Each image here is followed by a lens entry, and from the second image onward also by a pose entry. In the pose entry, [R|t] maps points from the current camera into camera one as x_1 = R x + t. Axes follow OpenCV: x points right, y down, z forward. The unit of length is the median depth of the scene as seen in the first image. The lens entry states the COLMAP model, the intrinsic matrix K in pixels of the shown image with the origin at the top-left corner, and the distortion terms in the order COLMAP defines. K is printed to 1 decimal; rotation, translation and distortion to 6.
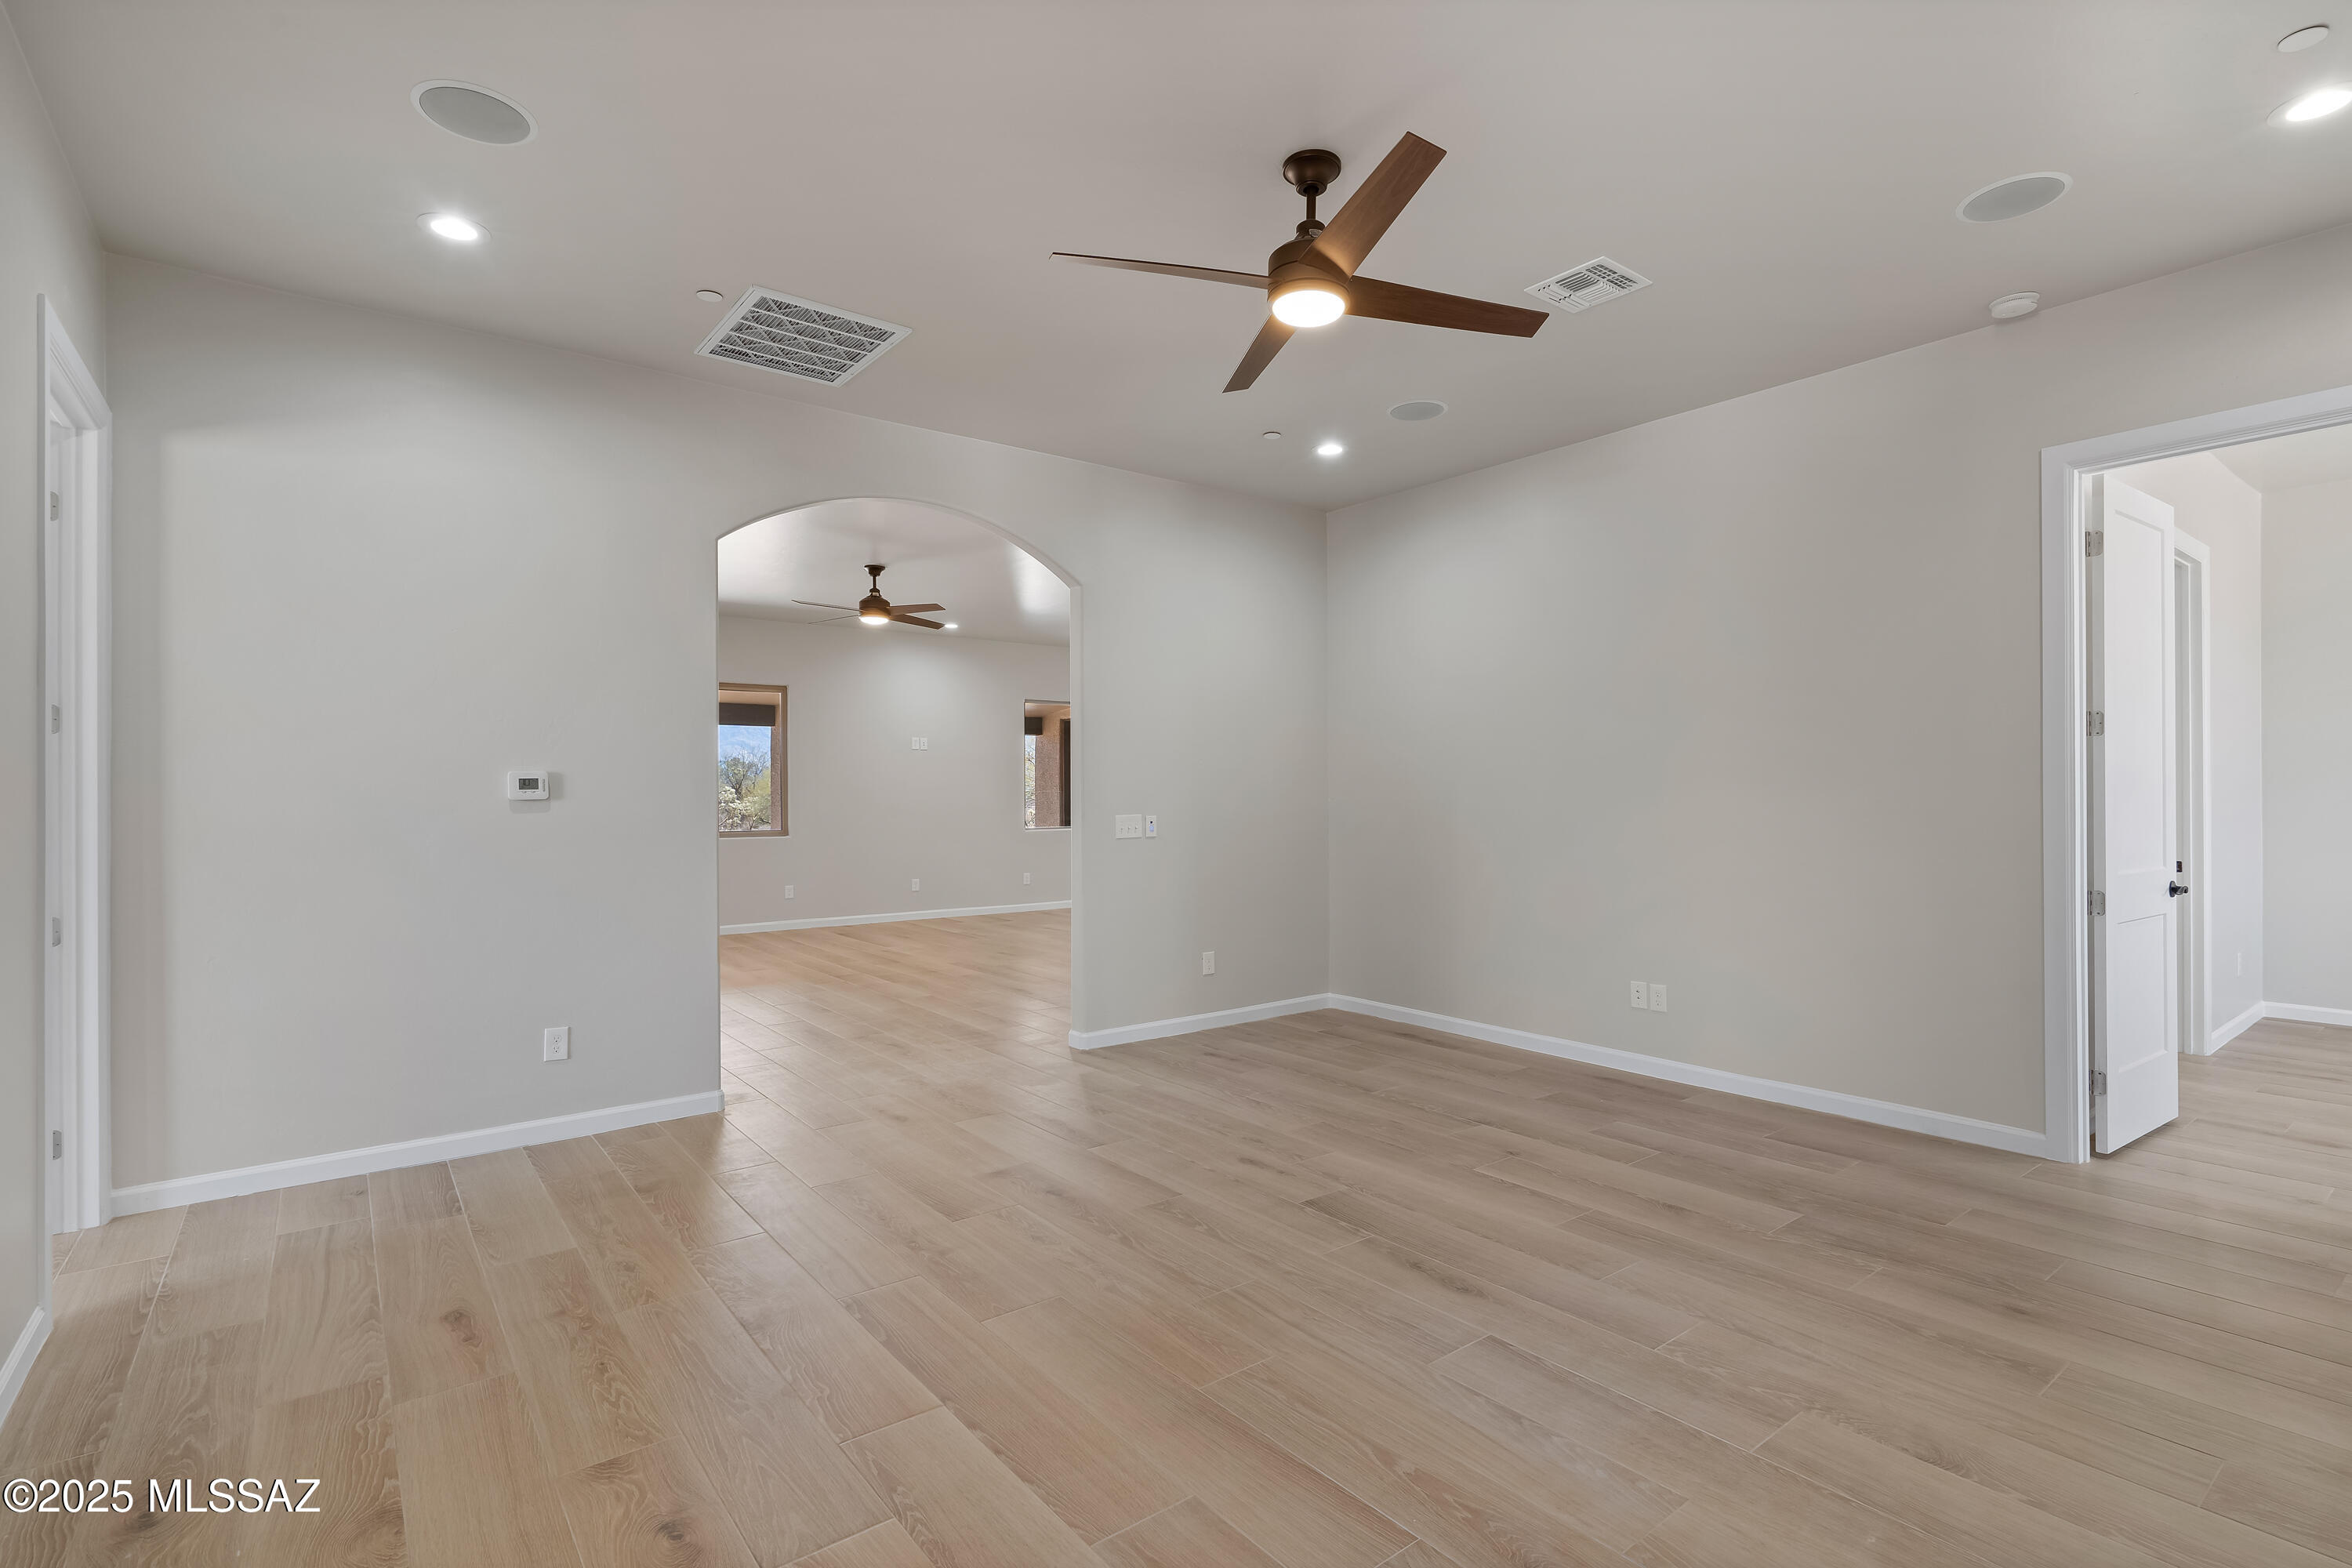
lens RADIAL K [[1093.6, 0, 1173.7], [0, 1093.6, 788.8], [0, 0, 1]] dist [-0.004756, 0.001399]
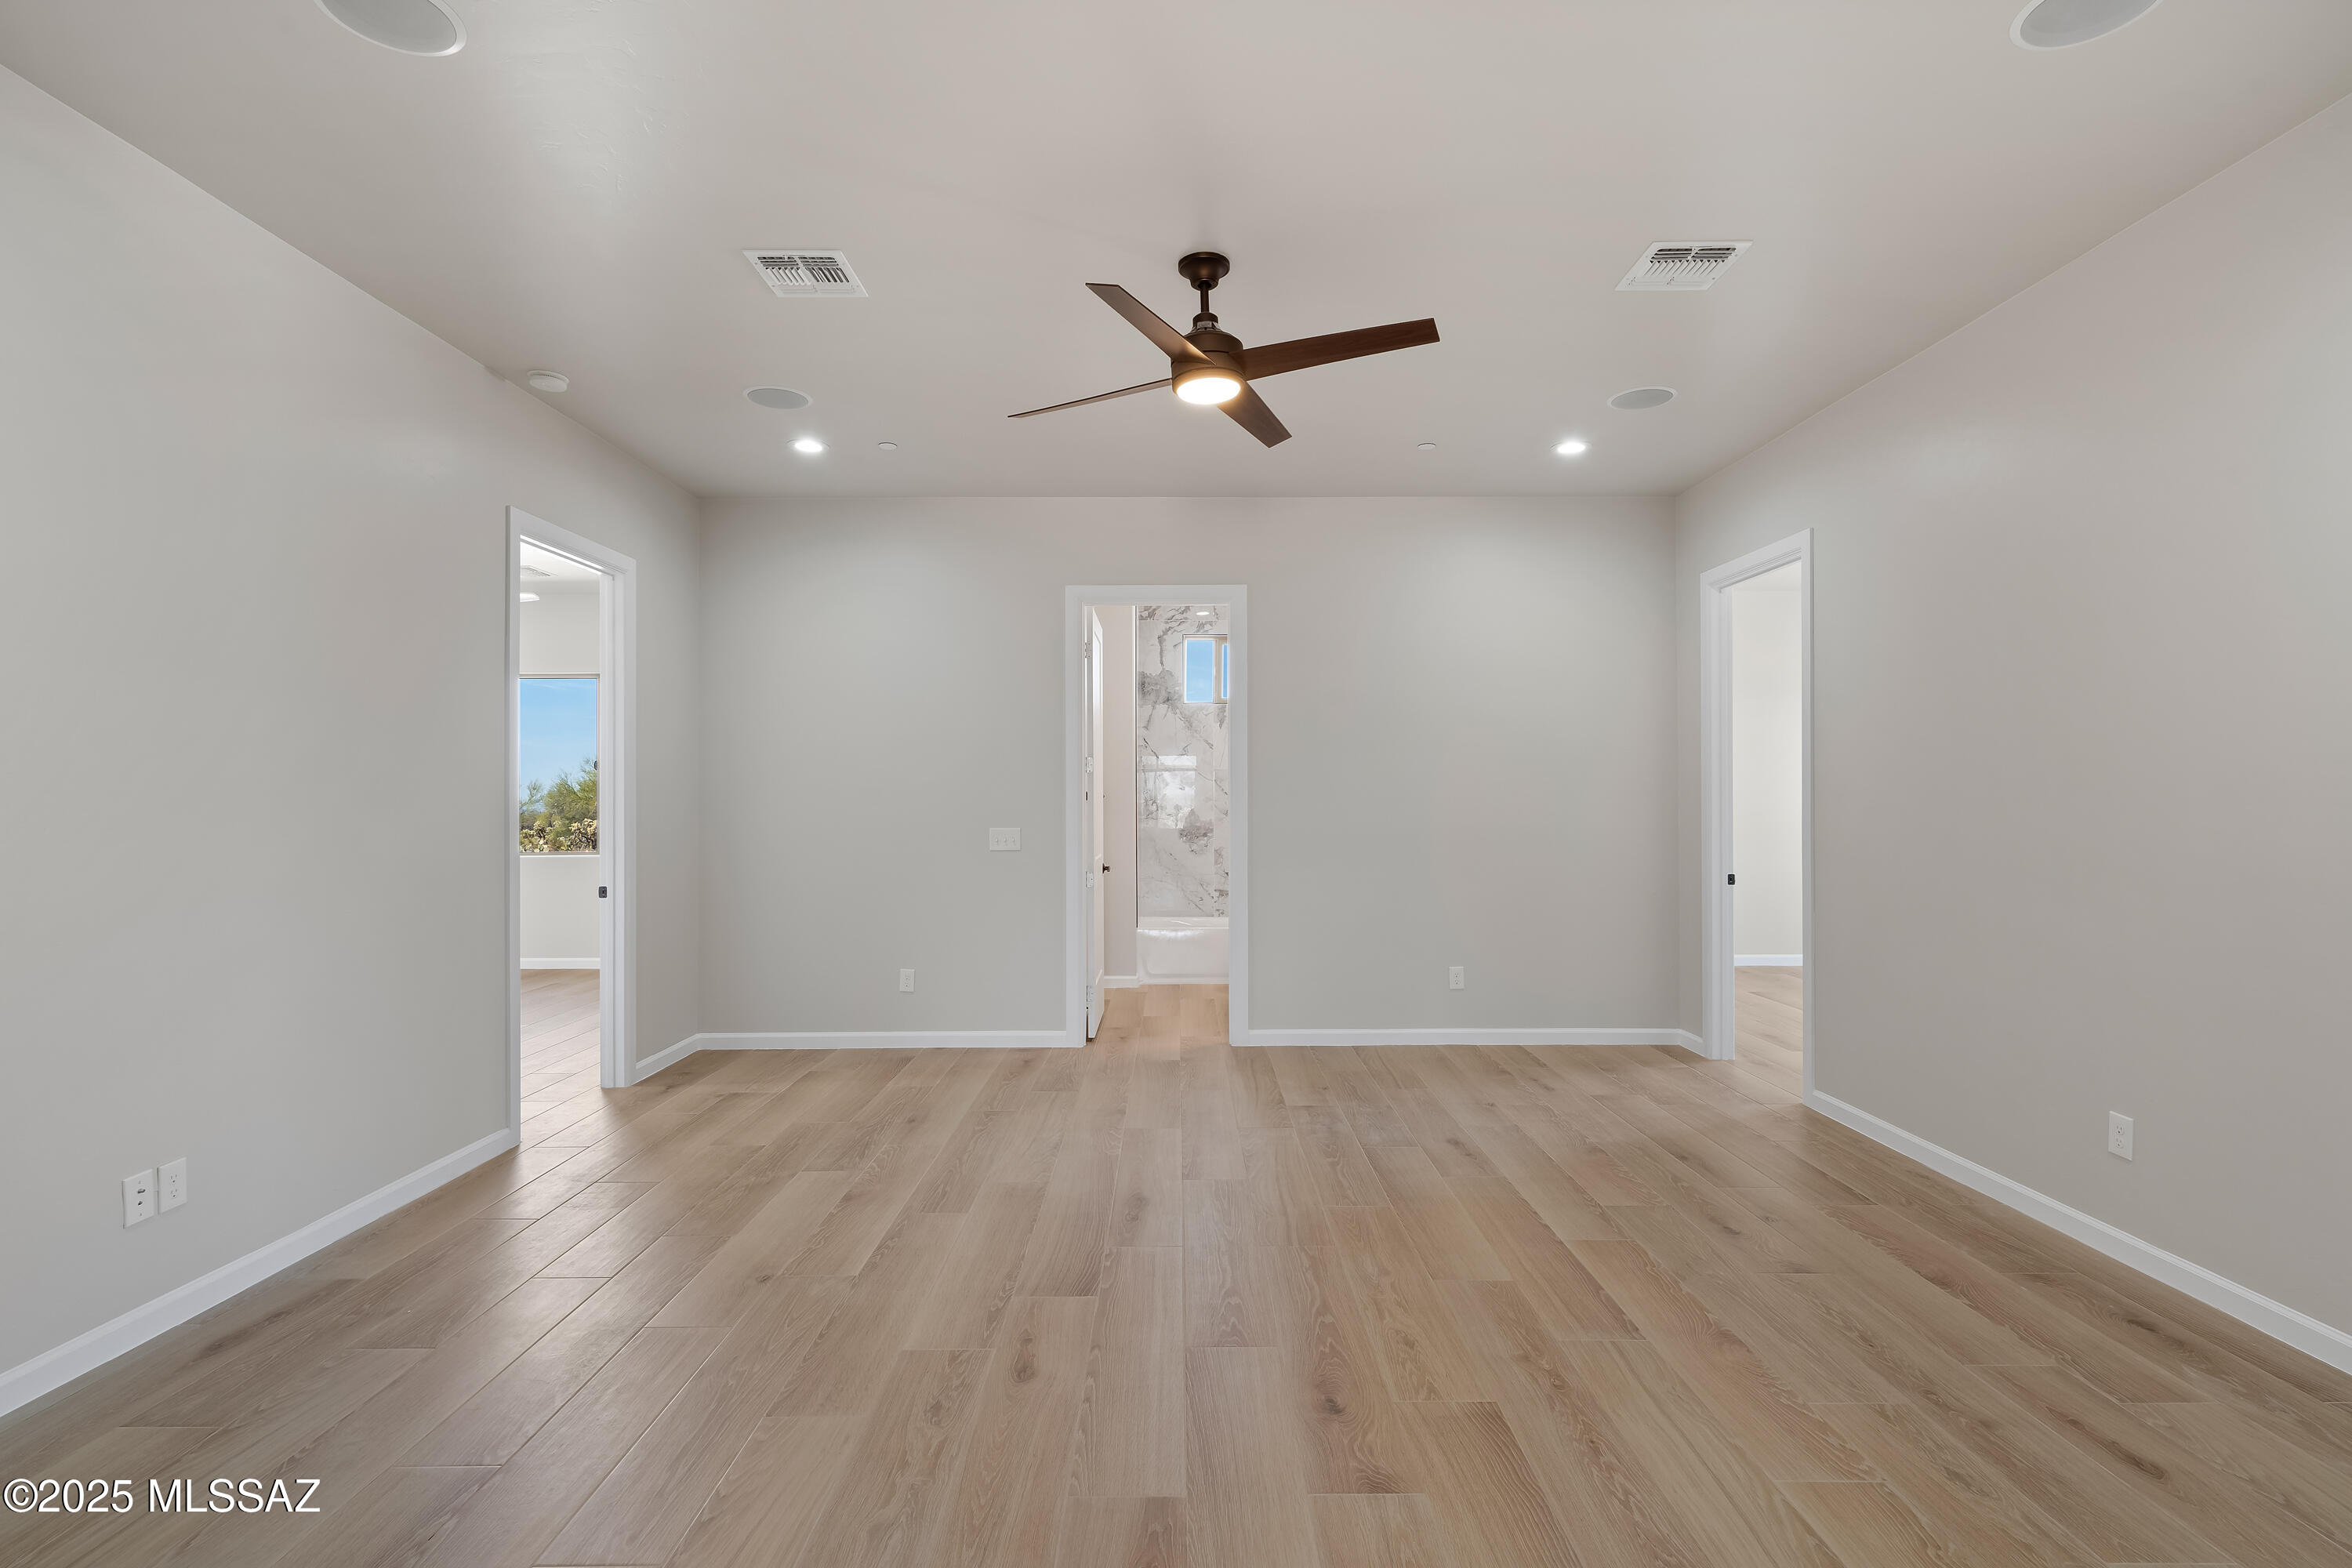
lens RADIAL K [[1093.6, 0, 1176.8], [0, 1093.6, 792.5], [0, 0, 1]] dist [-0.004756, 0.001399]
pose [[-0.791834, 0.010645, 0.610644, -0.556744], [0.002707, 0.999899, -0.013921, -0.006174], [-0.610731, -0.009370, -0.791783, 1.969466]]
